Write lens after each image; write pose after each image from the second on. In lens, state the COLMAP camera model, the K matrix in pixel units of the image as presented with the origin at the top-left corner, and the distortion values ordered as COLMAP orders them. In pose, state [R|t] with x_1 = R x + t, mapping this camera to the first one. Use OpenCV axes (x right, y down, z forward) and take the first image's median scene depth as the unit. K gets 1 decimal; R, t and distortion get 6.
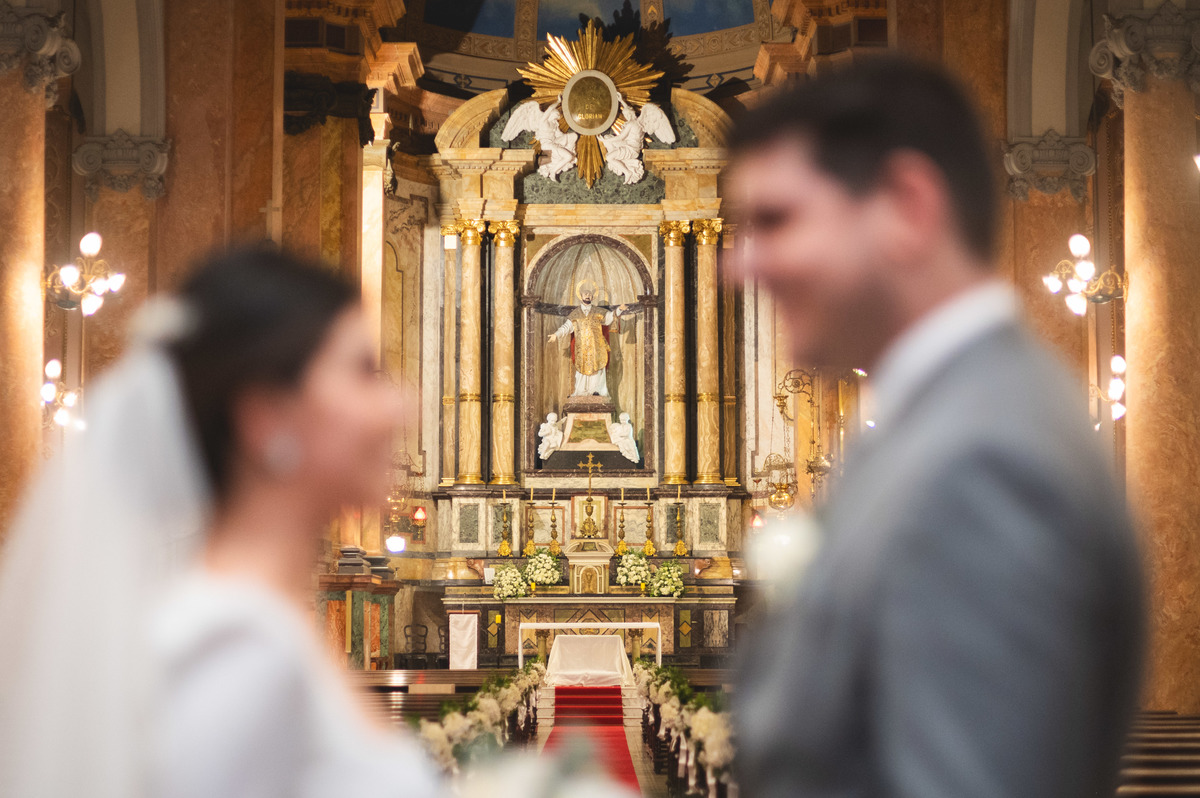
lens RADIAL K [[1753.8, 0, 599.1], [0, 1753.8, 487.9], [0, 0, 1]] dist [-0.196570, 0.102518]
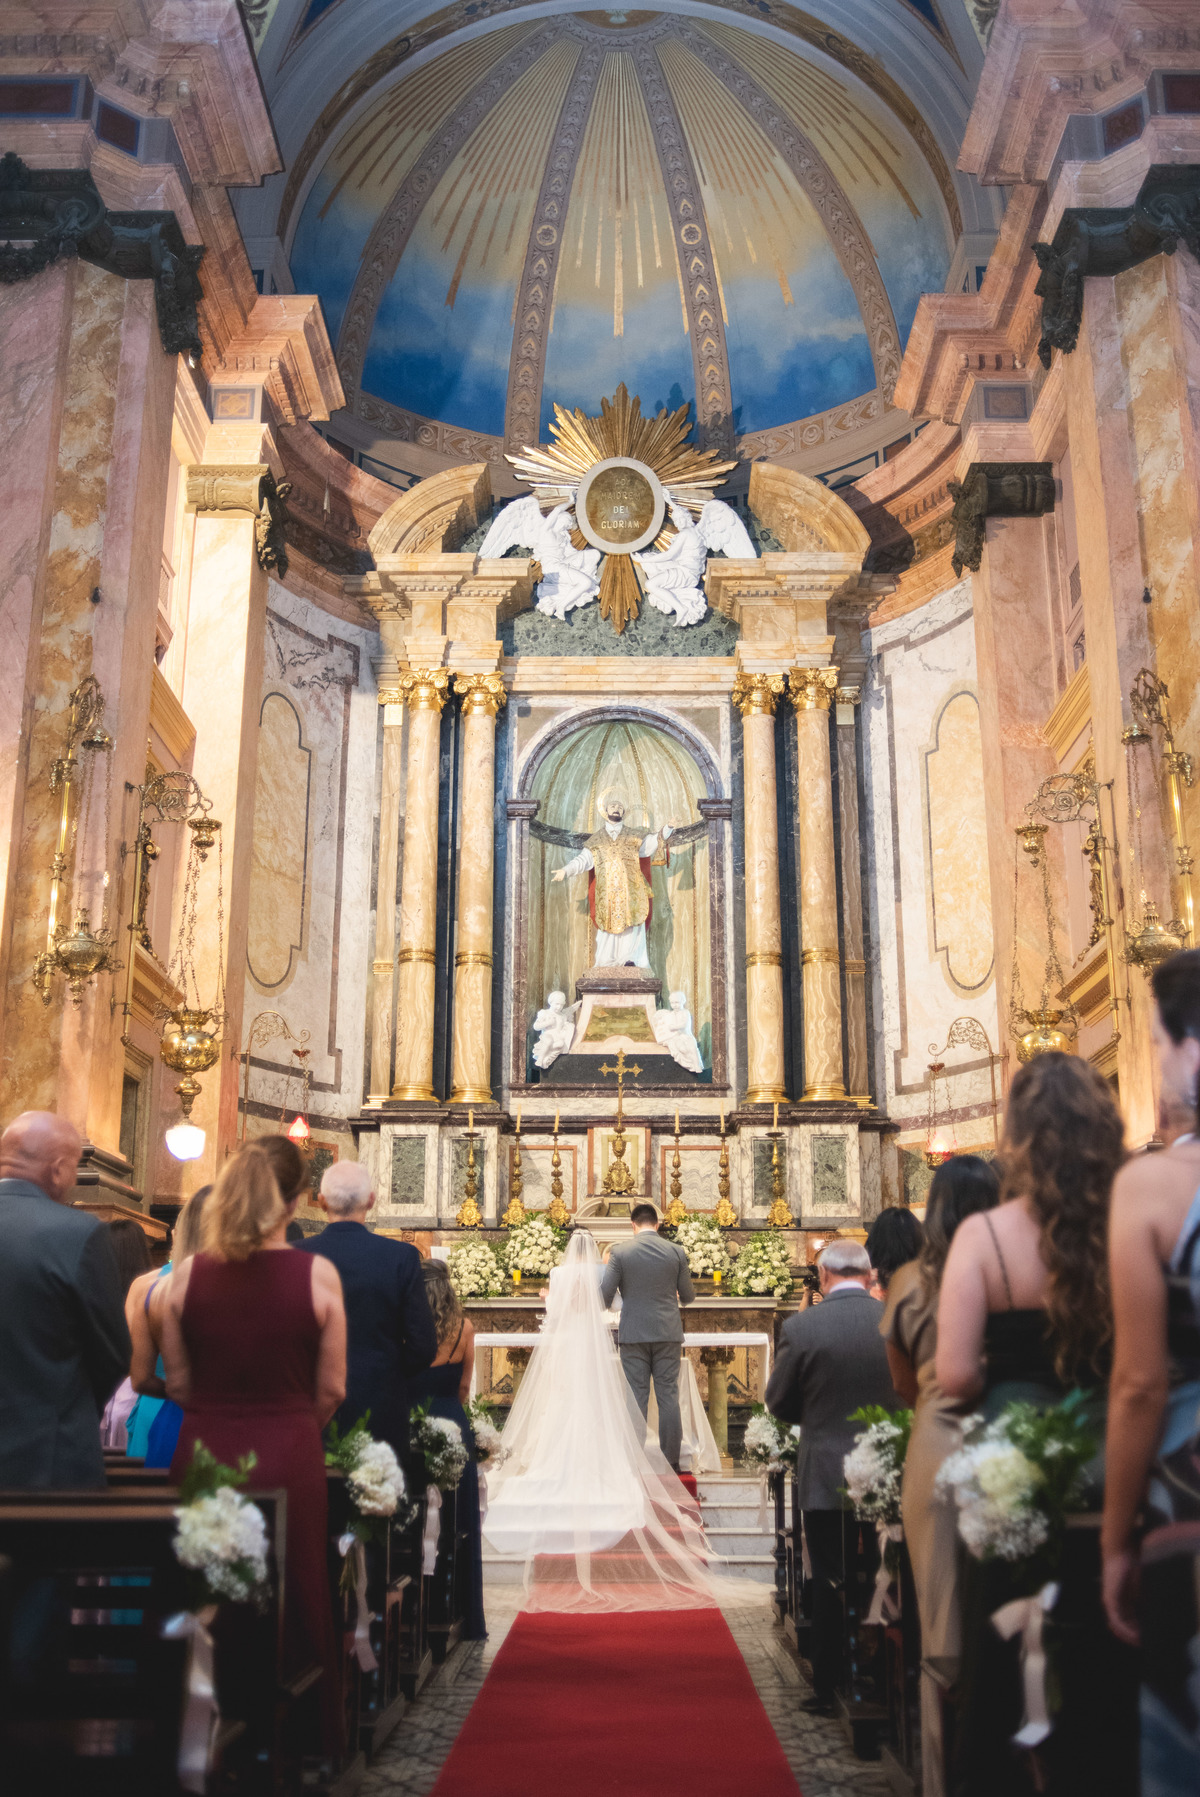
lens RADIAL K [[1881.9, 0, 594.6], [0, 1881.9, 858.6], [0, 0, 1]] dist [-0.081417, 0.055855]
pose [[0.999850, -0.000368, -0.017308, -0.002870], [-0.002987, 0.981118, -0.193388, 0.038203], [0.017052, 0.193411, 0.980970, 0.371694]]
